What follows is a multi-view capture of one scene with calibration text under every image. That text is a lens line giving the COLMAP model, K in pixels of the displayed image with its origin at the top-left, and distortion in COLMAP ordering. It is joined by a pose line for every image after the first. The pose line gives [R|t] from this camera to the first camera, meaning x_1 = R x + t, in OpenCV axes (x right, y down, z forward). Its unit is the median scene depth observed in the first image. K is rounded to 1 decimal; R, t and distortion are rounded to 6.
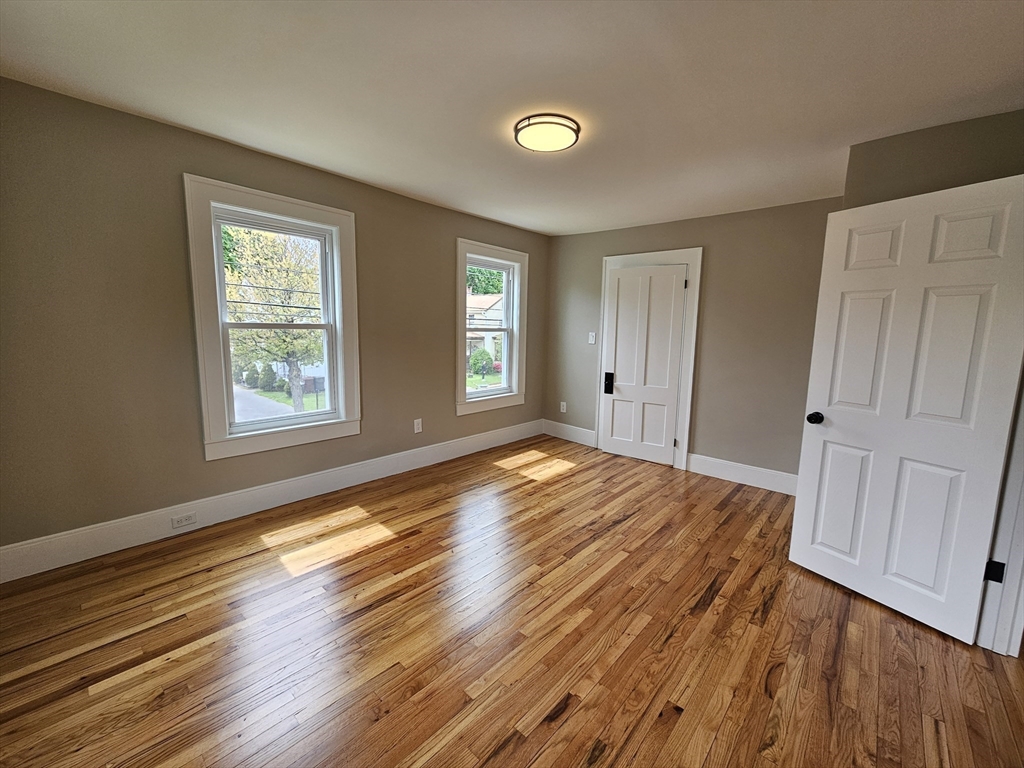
lens RADIAL K [[418.5, 0, 513.4], [0, 418.5, 380.8], [0, 0, 1]] dist [-0.000512, 0.000176]
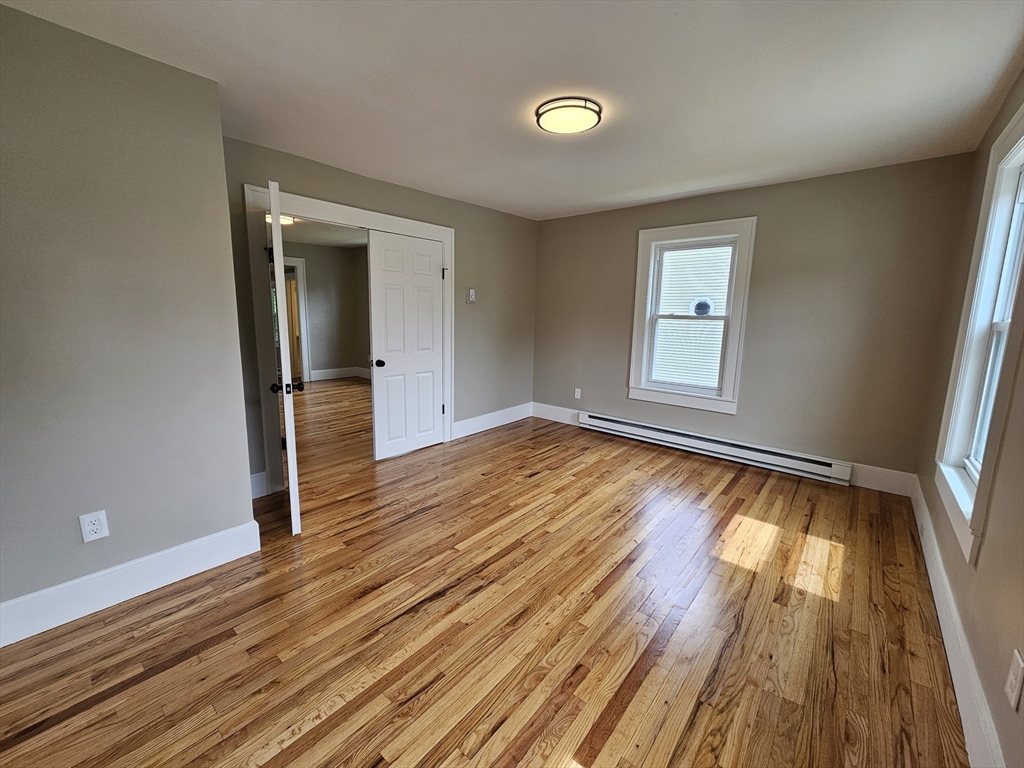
lens RADIAL K [[418.5, 0, 513.4], [0, 418.5, 380.8], [0, 0, 1]] dist [-0.000512, 0.000176]
pose [[-0.998753, -0.036622, -0.033933, 0.202820], [-0.044820, 0.957110, 0.286238, -0.241869], [0.021995, 0.287402, -0.957557, 1.941377]]
